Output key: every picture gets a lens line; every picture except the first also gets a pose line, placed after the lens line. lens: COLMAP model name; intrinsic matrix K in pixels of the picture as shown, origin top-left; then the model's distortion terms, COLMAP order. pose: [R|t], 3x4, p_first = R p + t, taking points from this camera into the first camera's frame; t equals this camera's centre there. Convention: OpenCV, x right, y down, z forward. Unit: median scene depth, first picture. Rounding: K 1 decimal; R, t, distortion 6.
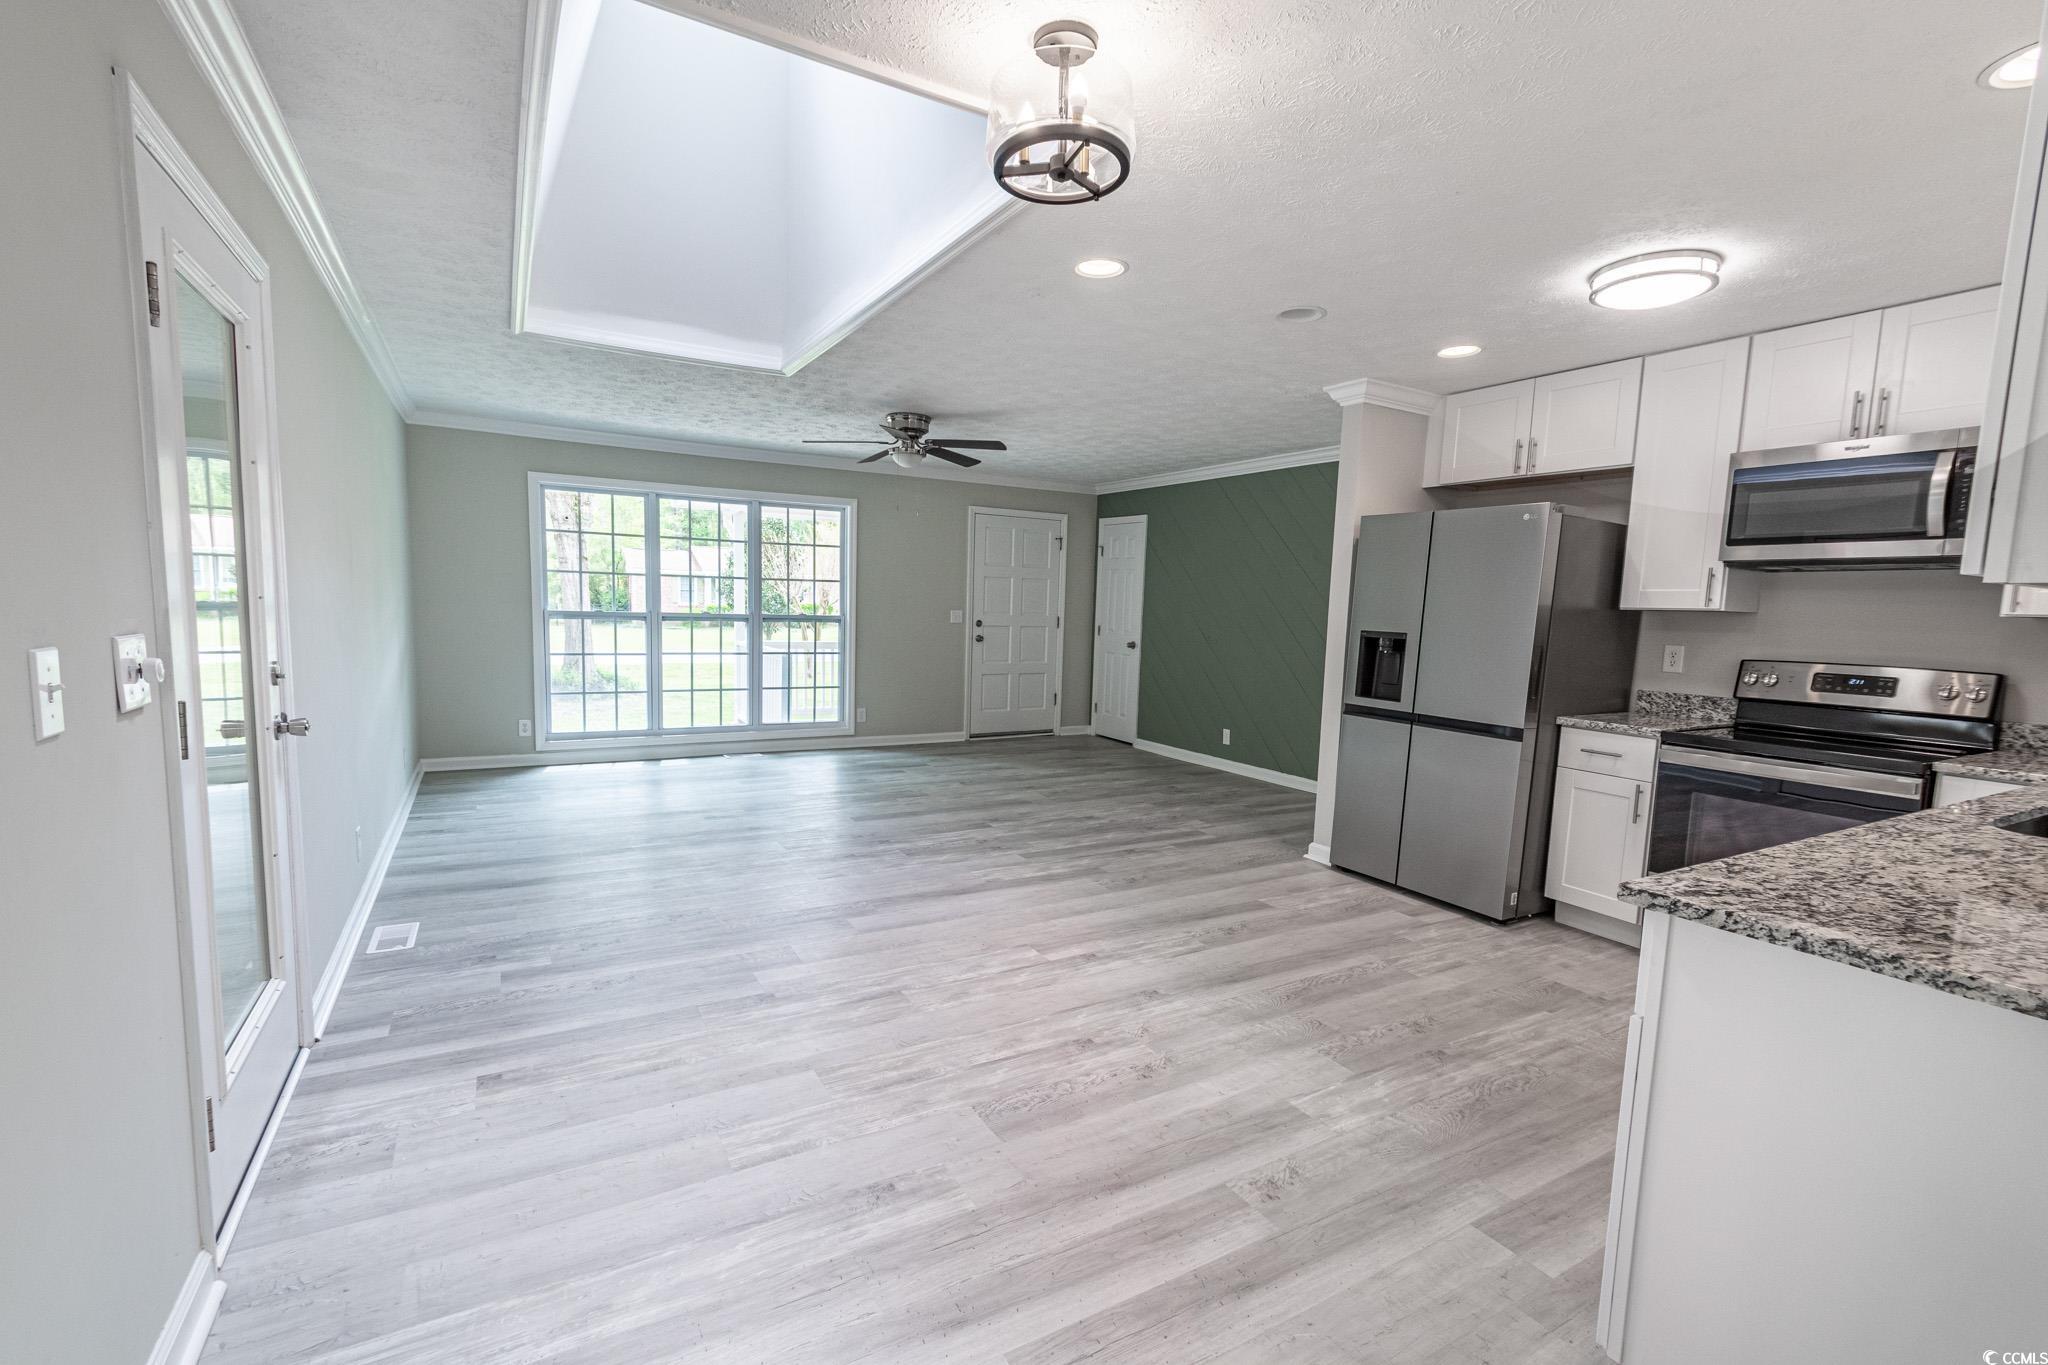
lens RADIAL K [[899.8, 0, 1025.4], [0, 899.8, 689.2], [0, 0, 1]] dist [0.010107, -0.001775]
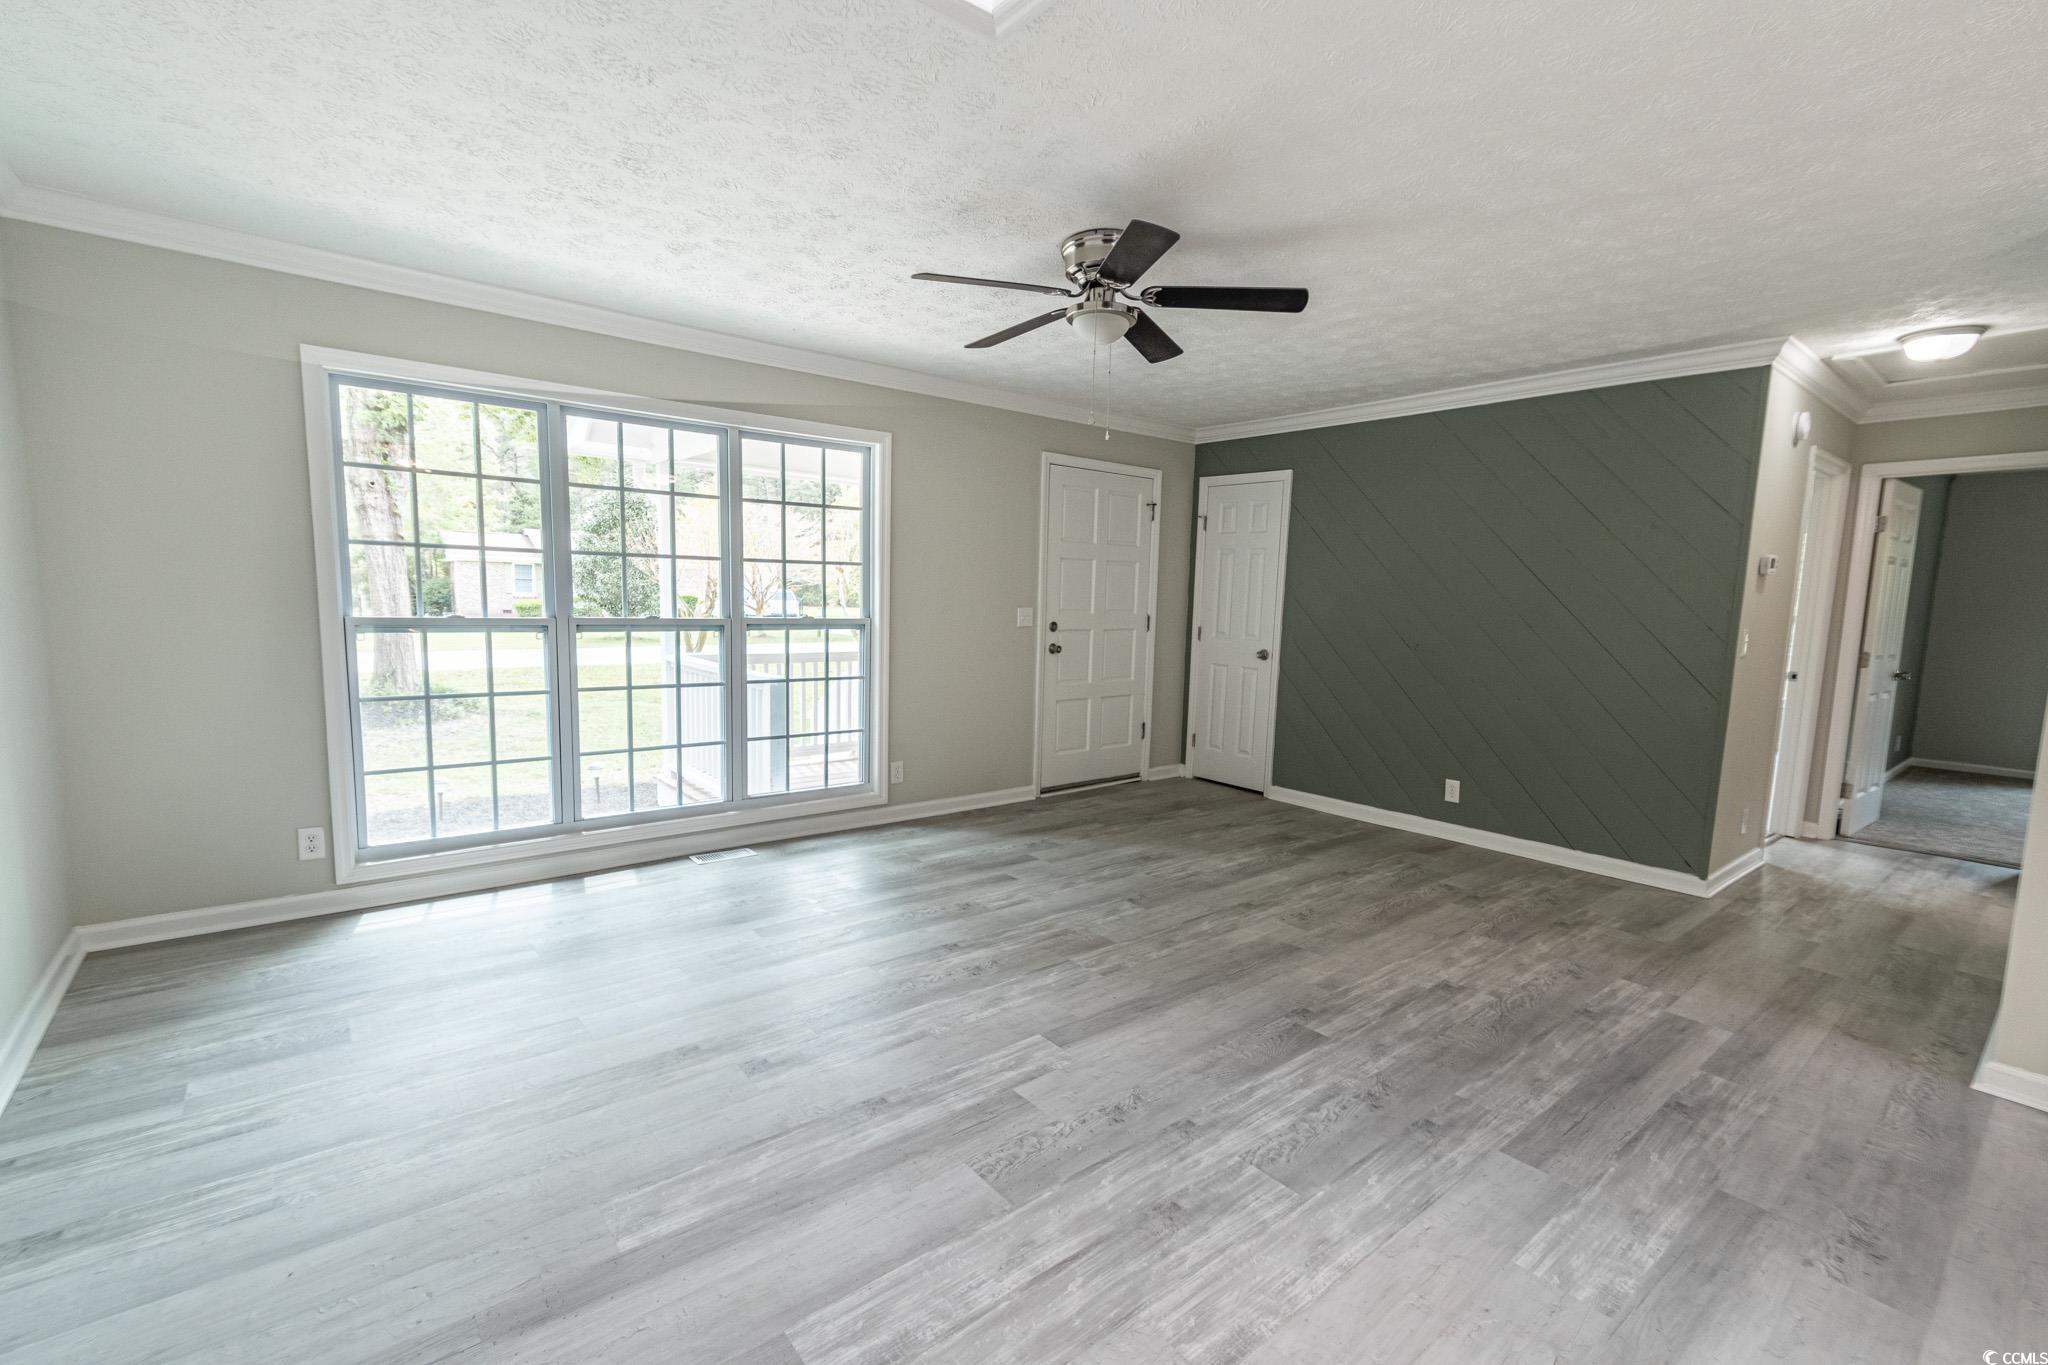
lens RADIAL K [[899.8, 0, 1030.2], [0, 899.8, 691.1], [0, 0, 1]] dist [0.010107, -0.001775]
pose [[0.987459, -0.021844, 0.156356, -0.223655], [0.019542, 0.999677, 0.016240, -0.045306], [-0.156661, -0.012981, 0.987567, 0.418125]]
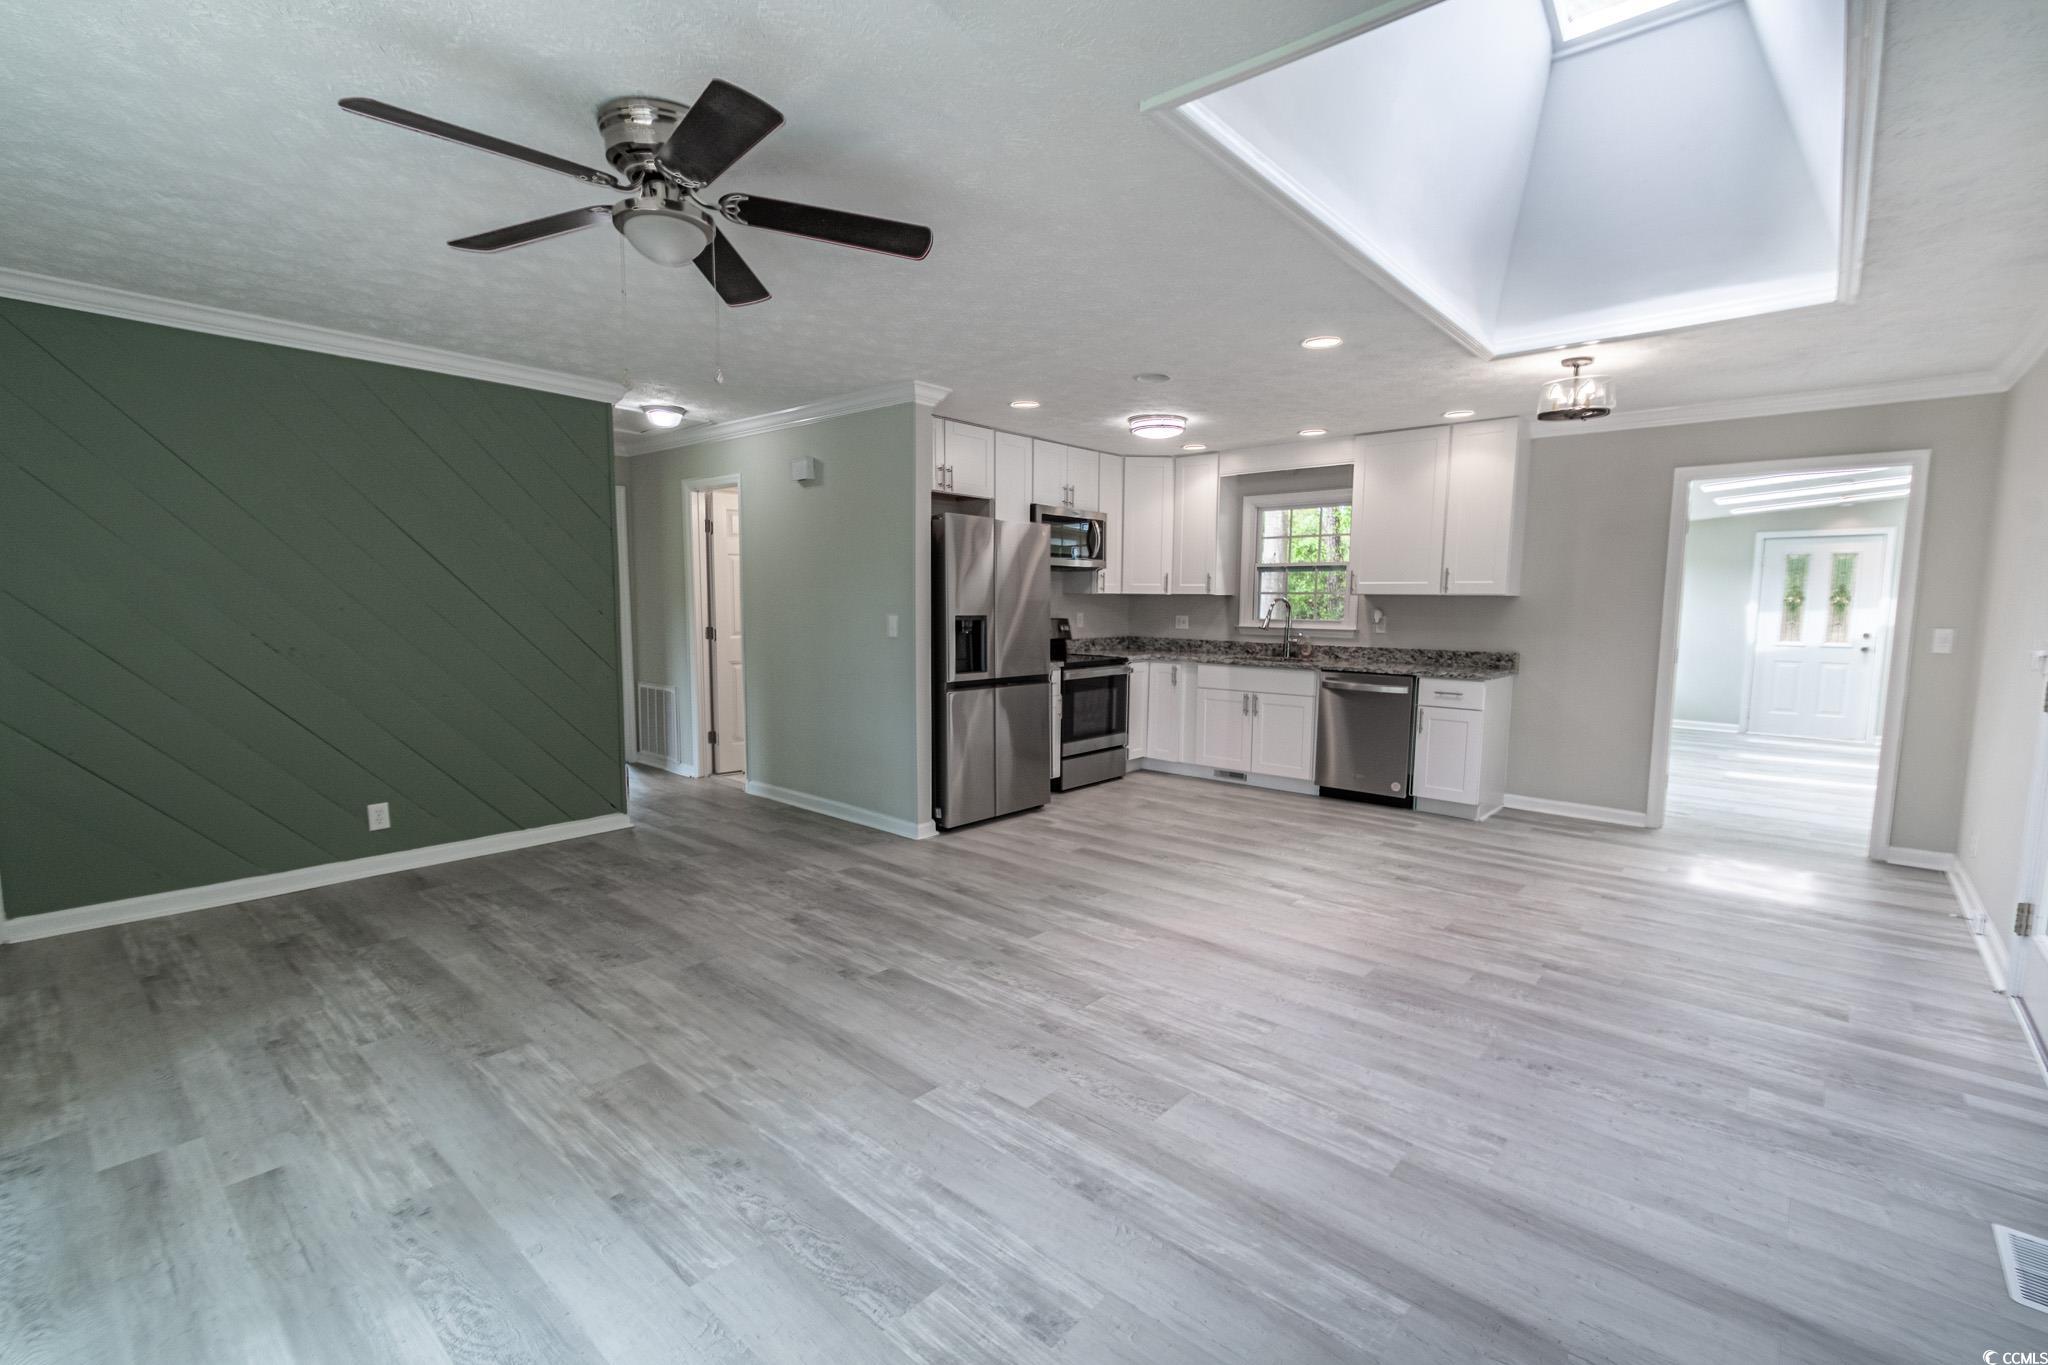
lens RADIAL K [[899.8, 0, 1007.2], [0, 899.8, 702.0], [0, 0, 1]] dist [0.010107, -0.001775]
pose [[-0.304645, -0.143896, 0.941533, -0.491990], [0.071221, 0.982313, 0.173173, -0.102729], [-0.949799, 0.119814, -0.289008, 0.866673]]
